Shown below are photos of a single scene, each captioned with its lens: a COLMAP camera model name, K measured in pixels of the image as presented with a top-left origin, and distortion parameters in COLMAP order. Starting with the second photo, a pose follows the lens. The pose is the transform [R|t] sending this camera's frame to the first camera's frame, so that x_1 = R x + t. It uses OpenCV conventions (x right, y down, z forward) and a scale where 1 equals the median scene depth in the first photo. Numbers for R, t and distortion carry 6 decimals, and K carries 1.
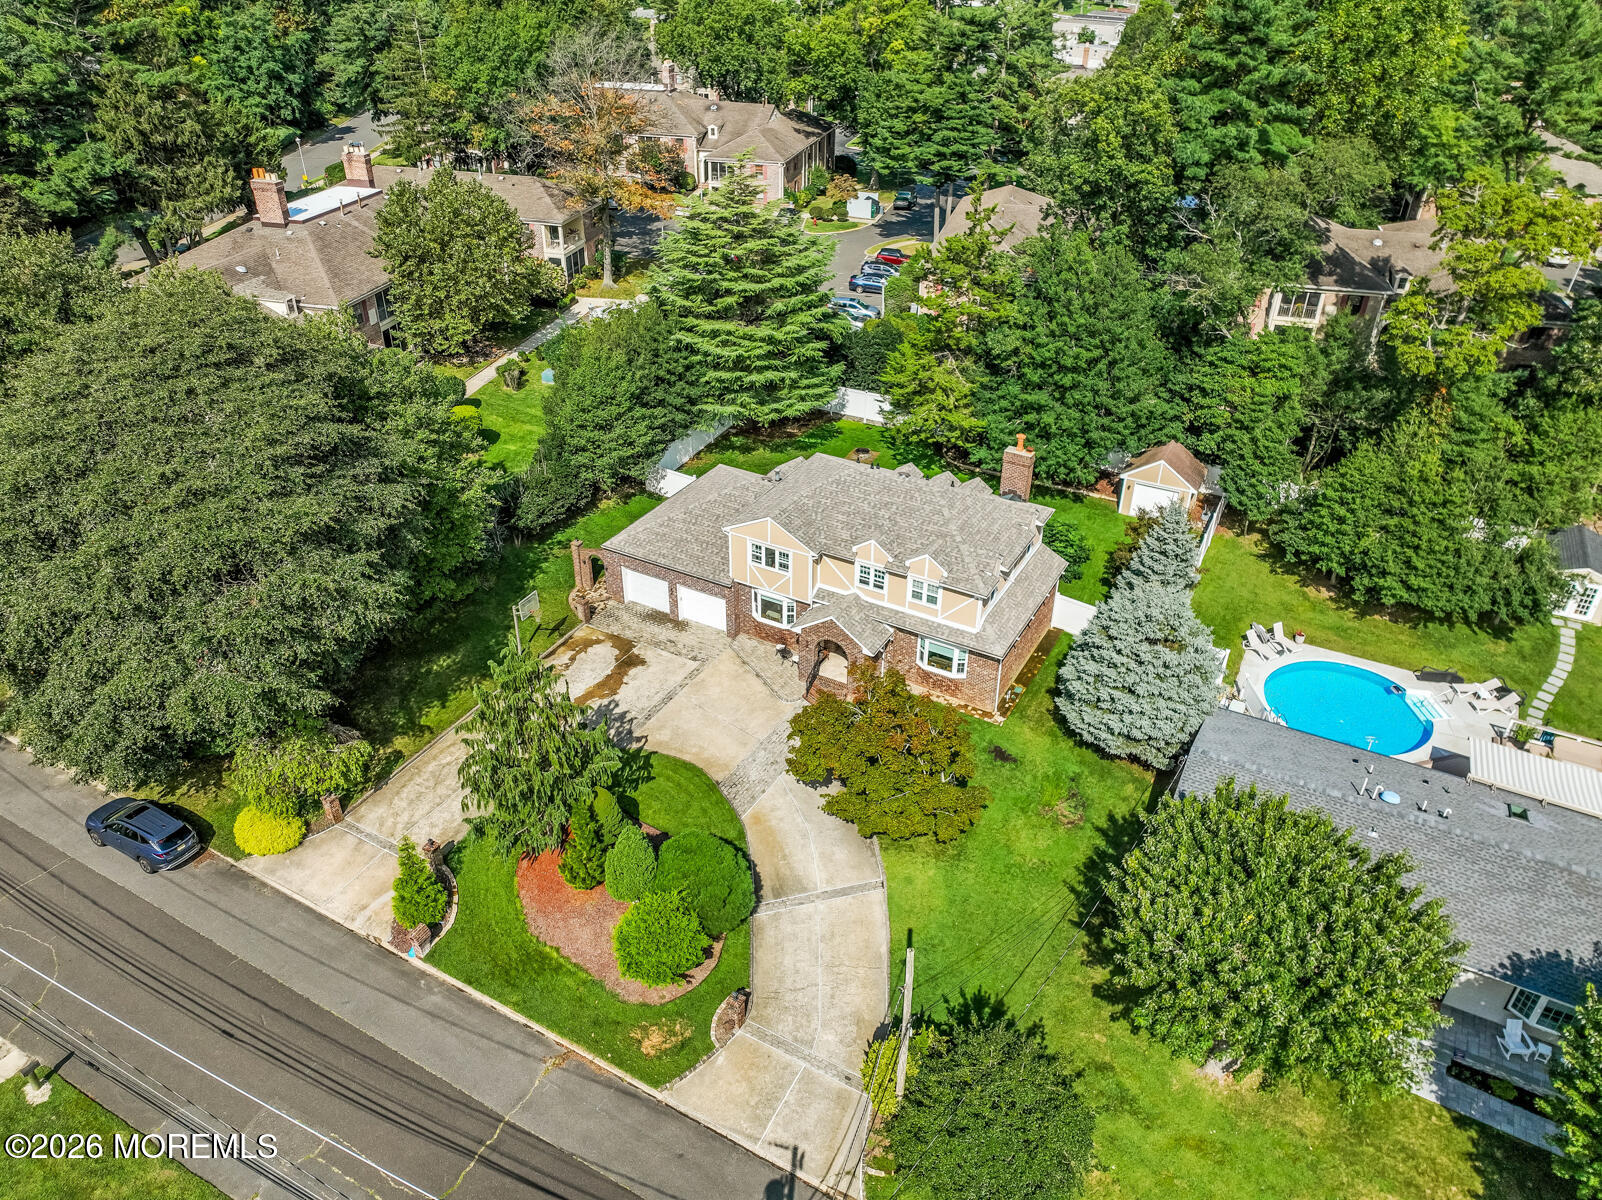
lens RADIAL K [[1128.9, 0, 801.0], [0, 1128.9, 600.0], [0, 0, 1]] dist [0.010781, -0.000282]
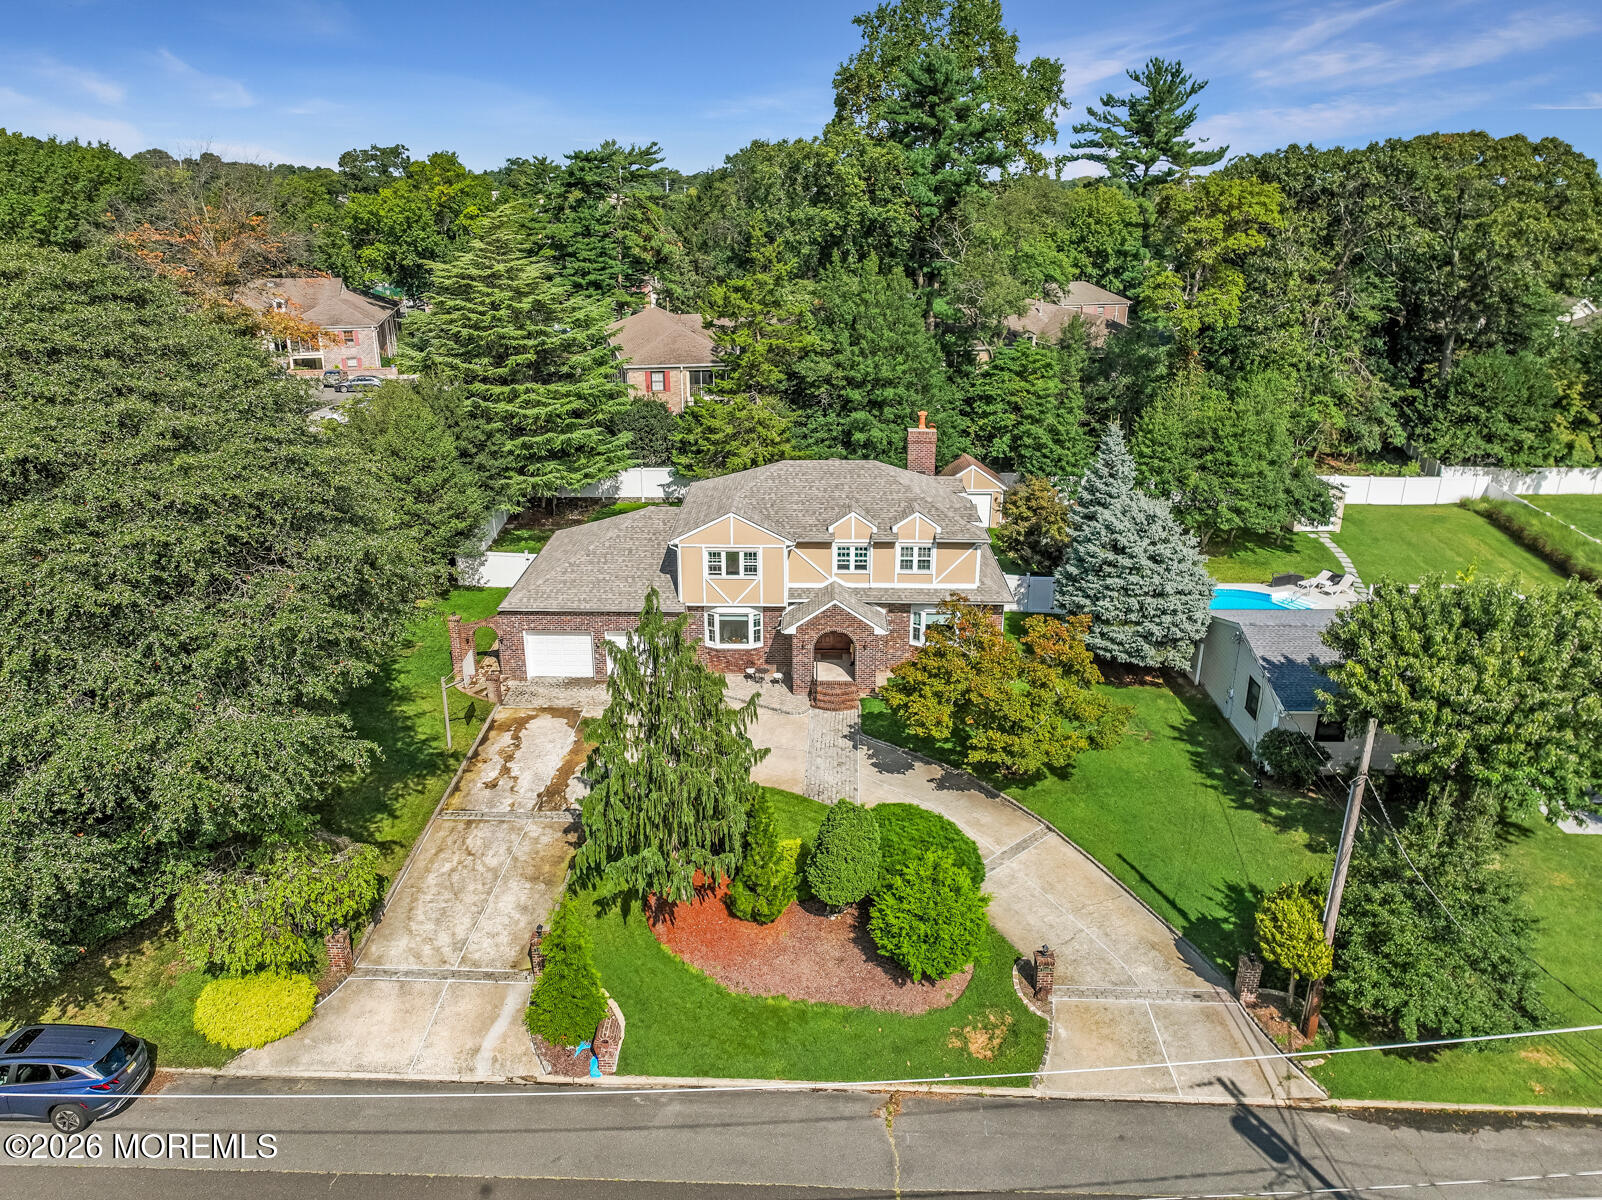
lens RADIAL K [[1128.9, 0, 801.0], [0, 1128.9, 600.0], [0, 0, 1]] dist [0.010781, -0.000282]
pose [[0.880395, -0.170774, 0.442426, -0.302945], [0.258714, 0.954816, -0.146268, 0.106777], [-0.397456, 0.243235, 0.884797, 0.172171]]
